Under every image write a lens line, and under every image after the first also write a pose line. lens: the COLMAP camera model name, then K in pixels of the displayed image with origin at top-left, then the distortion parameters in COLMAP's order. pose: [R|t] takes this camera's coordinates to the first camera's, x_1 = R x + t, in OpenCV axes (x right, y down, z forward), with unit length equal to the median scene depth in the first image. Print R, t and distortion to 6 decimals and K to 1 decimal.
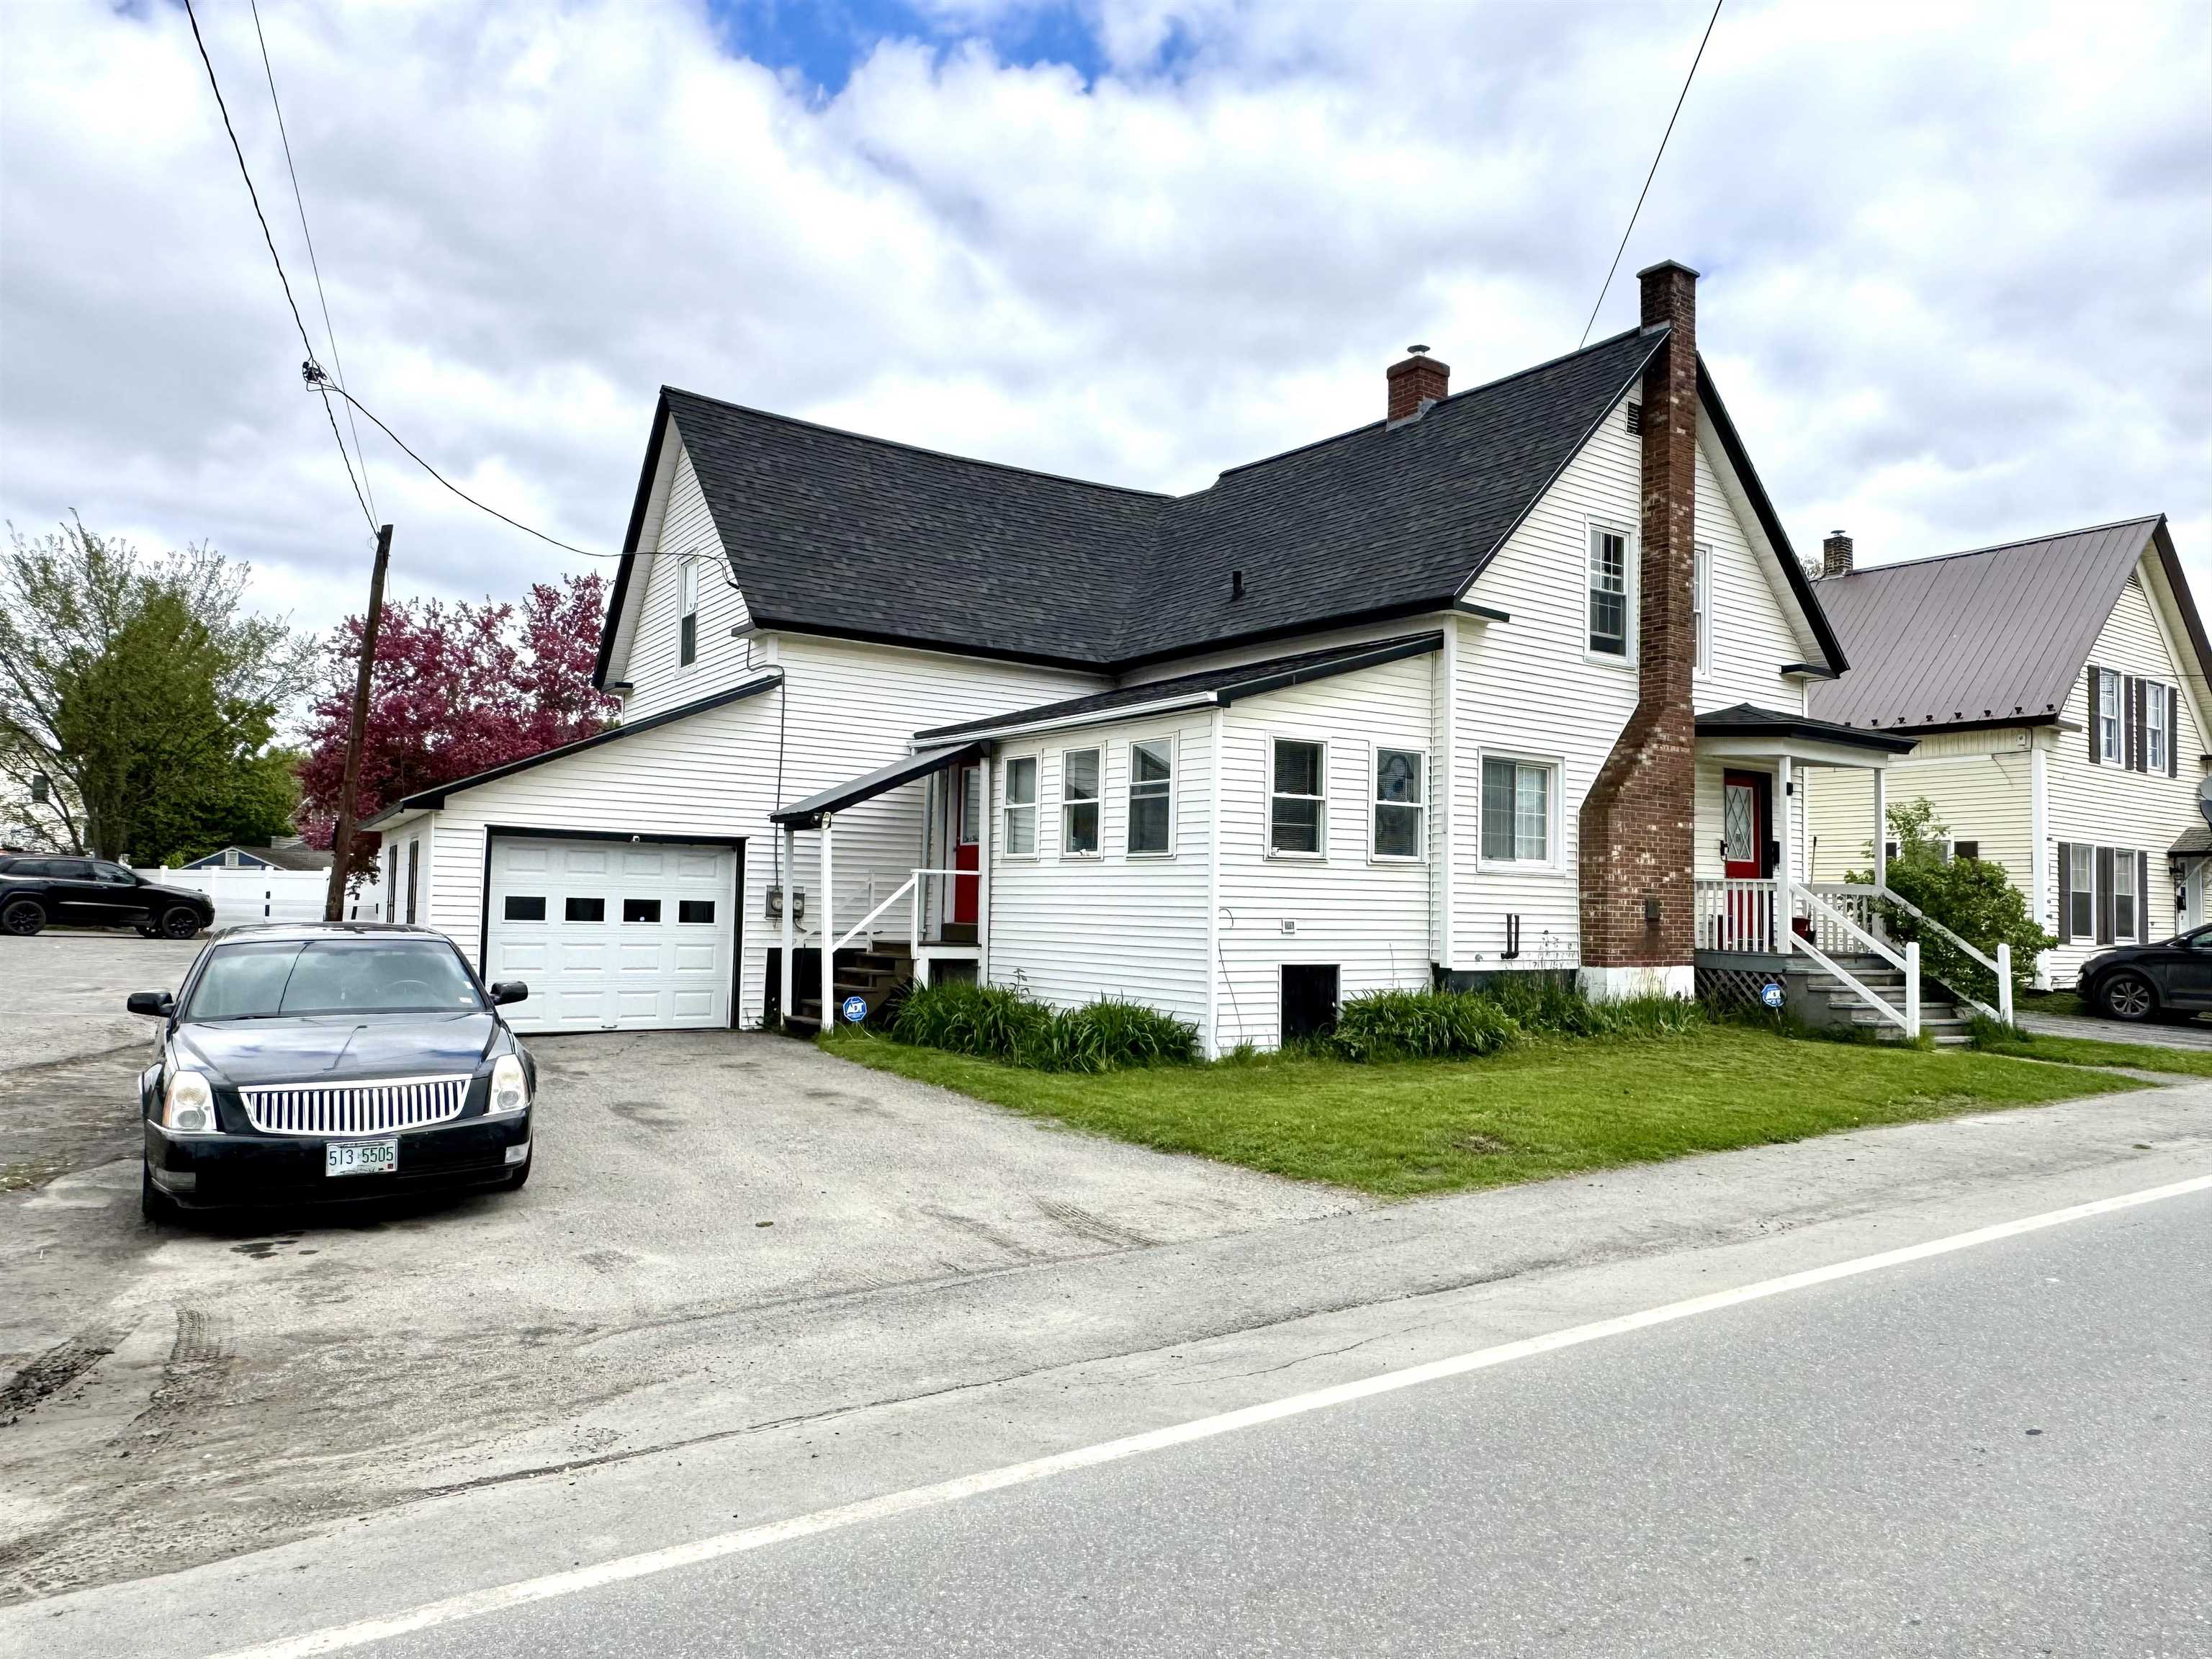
lens RADIAL K [[1456.6, 0, 1108.1], [0, 1456.6, 843.3], [0, 0, 1]] dist [0.004442, 0.002680]
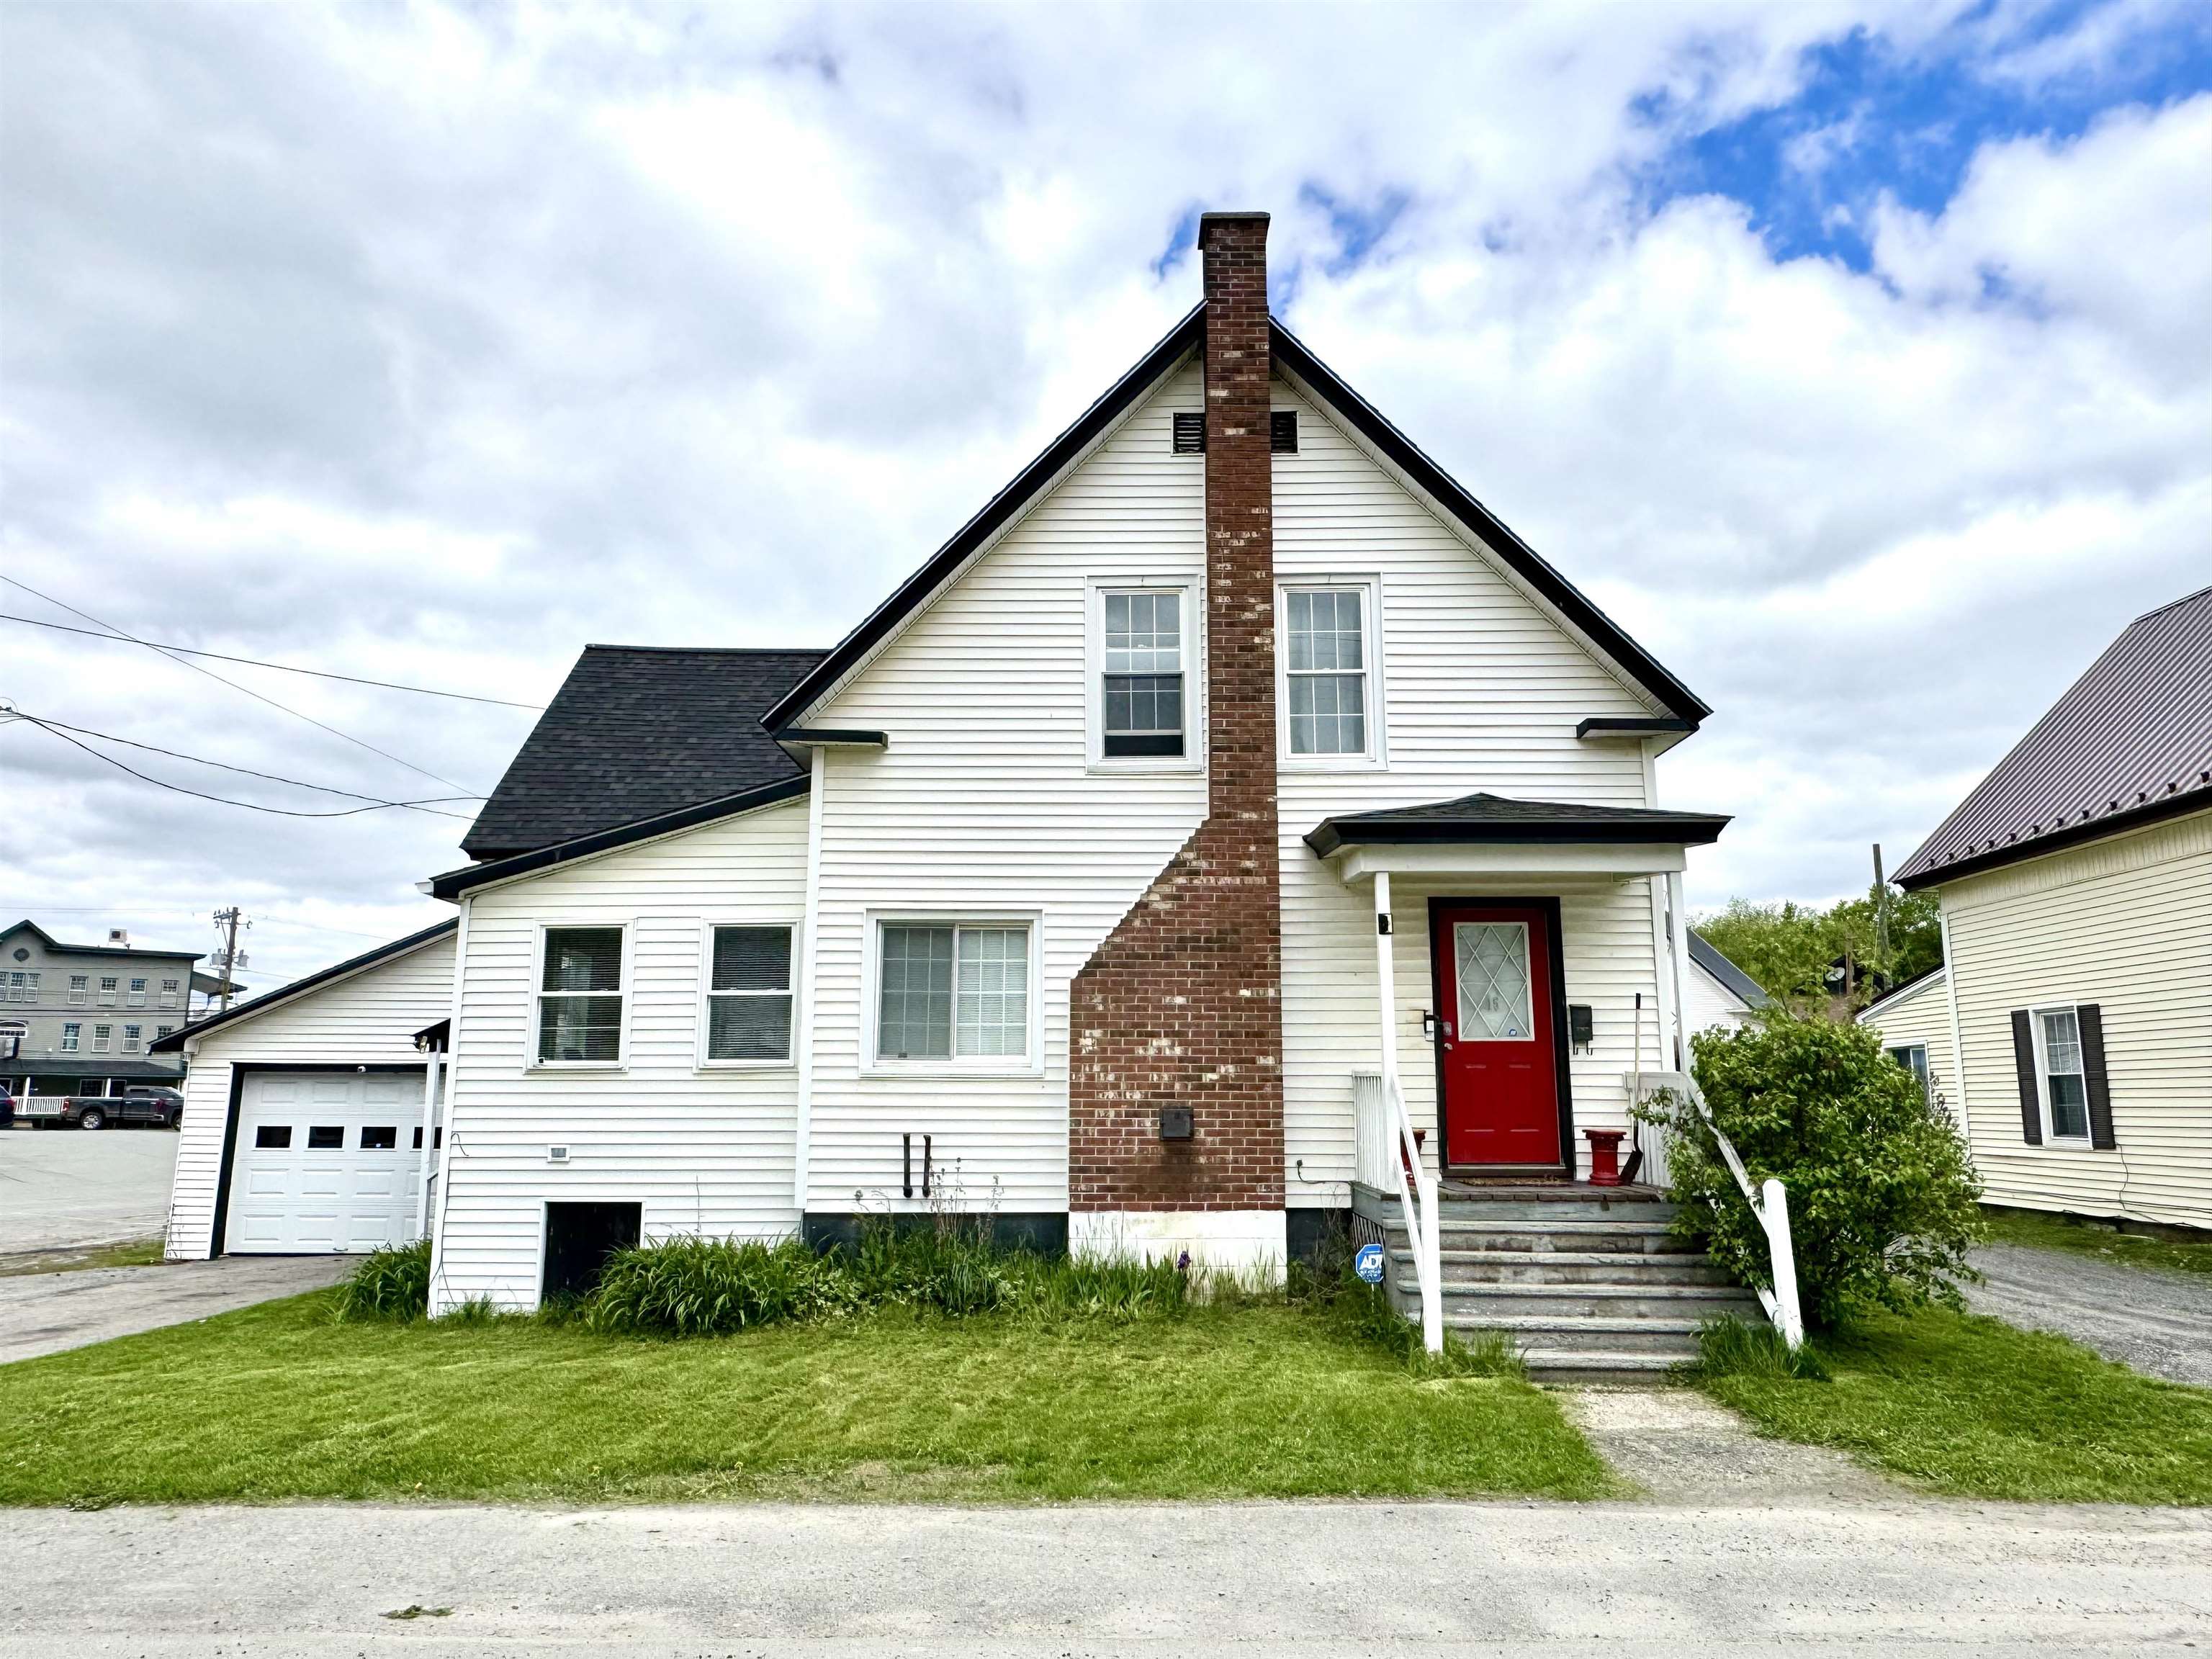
lens RADIAL K [[1456.6, 0, 1108.1], [0, 1456.6, 843.3], [0, 0, 1]] dist [0.004442, 0.002680]
pose [[0.813717, -0.122485, -0.568210, 0.765801], [0.040984, 0.987203, -0.154112, 0.021006], [0.579815, 0.102116, 0.808323, 0.442810]]
